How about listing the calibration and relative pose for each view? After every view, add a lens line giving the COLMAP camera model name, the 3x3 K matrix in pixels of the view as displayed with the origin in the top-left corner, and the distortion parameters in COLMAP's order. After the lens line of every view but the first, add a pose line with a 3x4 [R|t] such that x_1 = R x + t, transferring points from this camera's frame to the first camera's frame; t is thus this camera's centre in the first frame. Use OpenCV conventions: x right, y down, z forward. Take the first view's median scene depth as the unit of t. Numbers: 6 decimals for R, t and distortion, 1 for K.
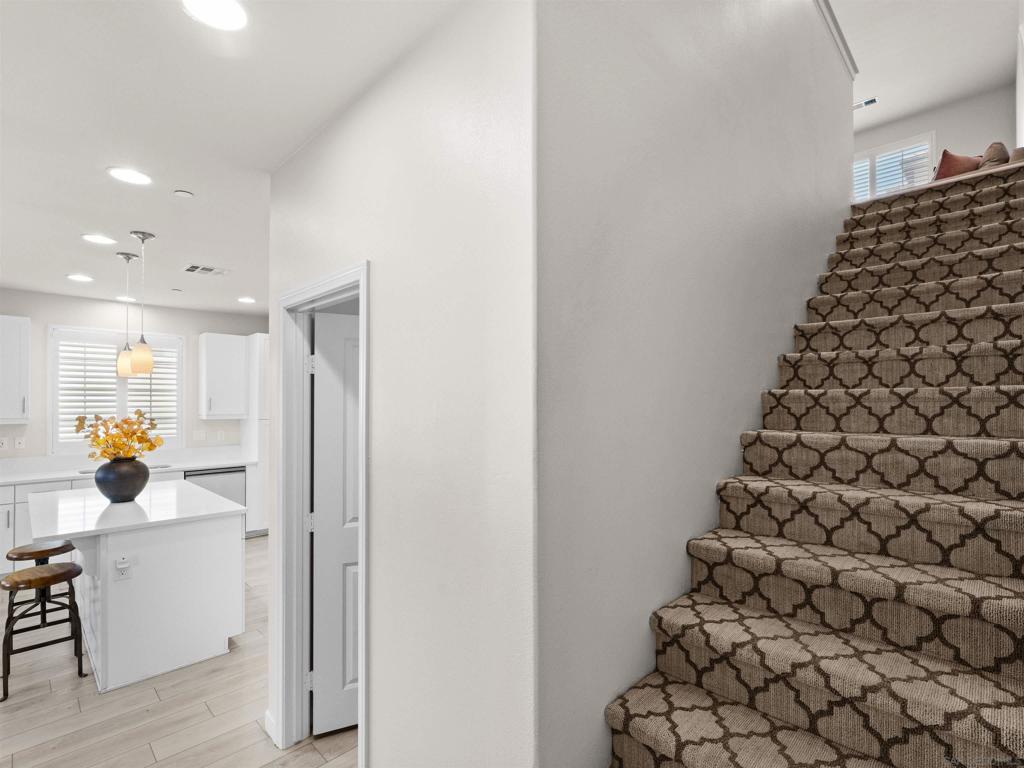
lens RADIAL K [[498.5, 0, 514.6], [0, 498.5, 389.8], [0, 0, 1]] dist [-0.003610, -0.000131]
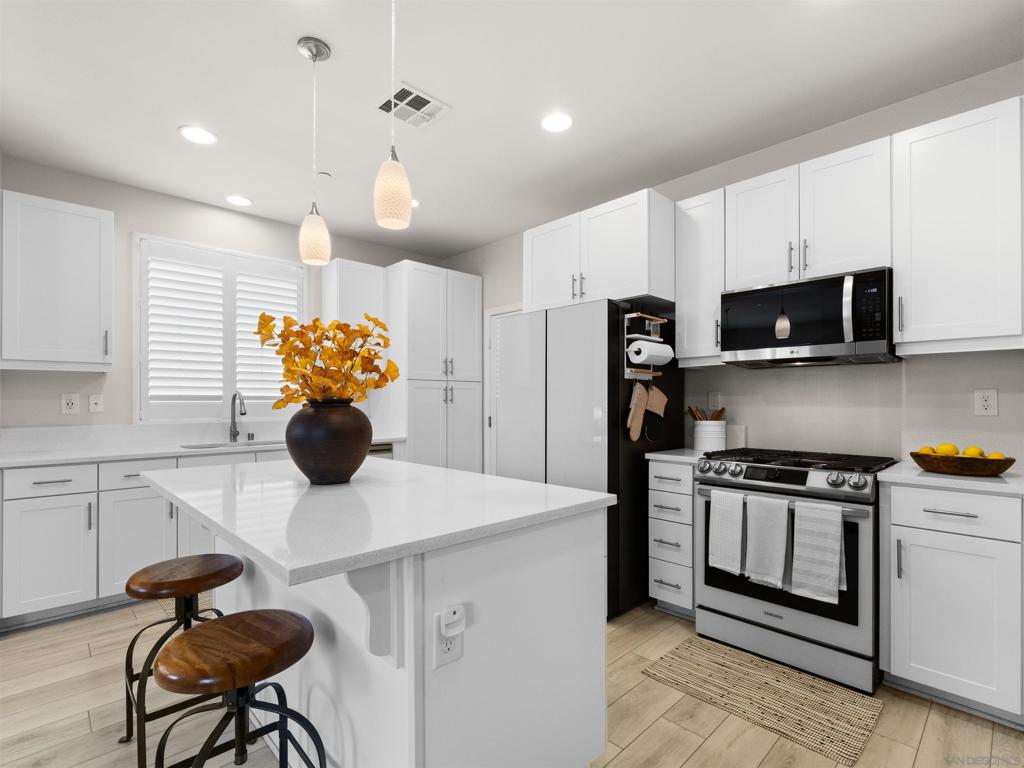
lens RADIAL K [[498.5, 0, 509.6], [0, 498.5, 390.9], [0, 0, 1]] dist [-0.003610, -0.000131]
pose [[0.999544, 0.000278, -0.030195, -0.579548], [-0.000163, 0.999993, 0.003792, 0.123853], [0.030196, -0.003785, 0.999537, 0.475498]]
